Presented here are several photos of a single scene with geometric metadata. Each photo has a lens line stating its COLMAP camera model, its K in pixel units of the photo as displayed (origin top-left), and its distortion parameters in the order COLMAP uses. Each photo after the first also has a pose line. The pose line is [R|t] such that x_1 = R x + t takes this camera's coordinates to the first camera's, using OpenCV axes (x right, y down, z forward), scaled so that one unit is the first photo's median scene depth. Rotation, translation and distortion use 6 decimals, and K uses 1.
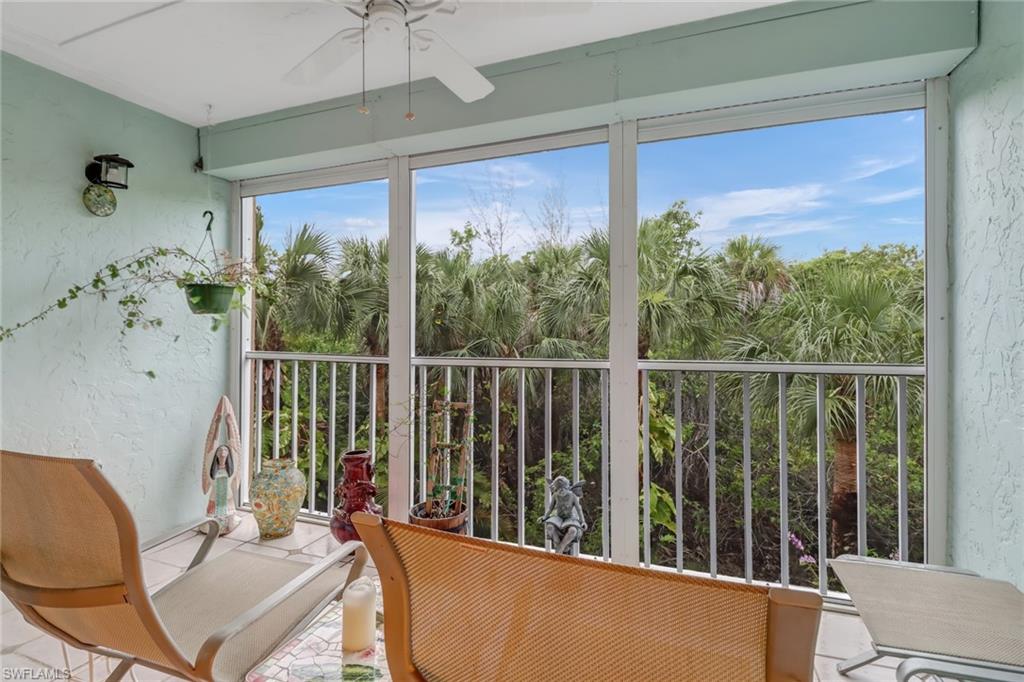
lens RADIAL K [[487.5, 0, 510.8], [0, 487.5, 306.3], [0, 0, 1]] dist [0.003395, -0.012964]
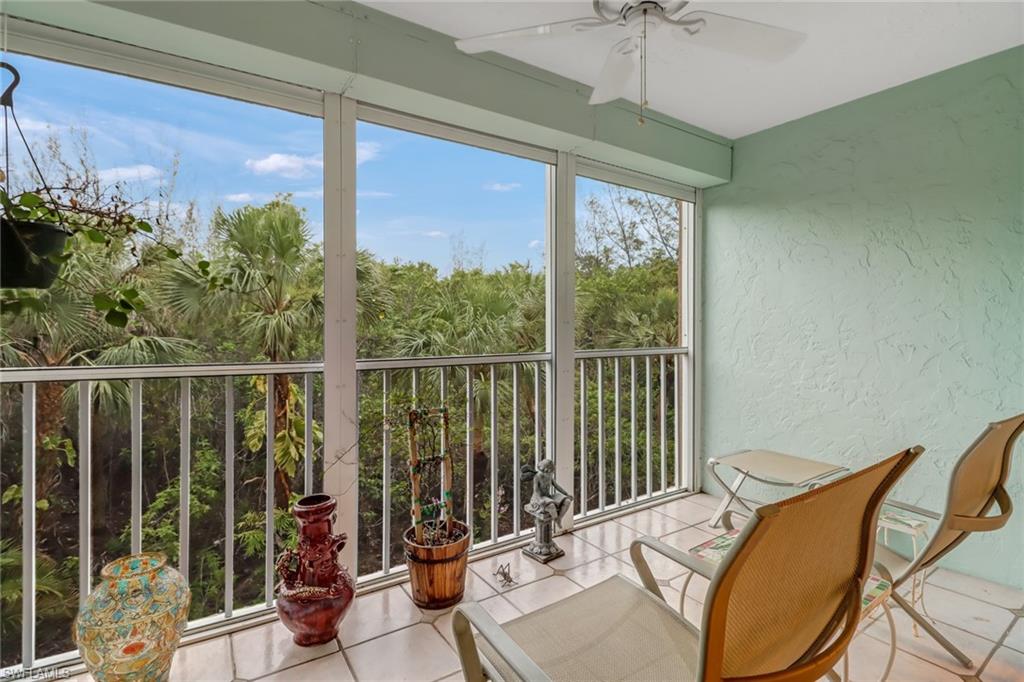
lens RADIAL K [[493.6, 0, 509.3], [0, 493.6, 328.1], [0, 0, 1]] dist [0.001894, 0.000245]
pose [[0.583977, 0.005348, 0.811753, -0.481212], [-0.040077, 0.998949, 0.022250, 0.017225], [-0.810781, -0.045526, 0.583577, 0.229028]]
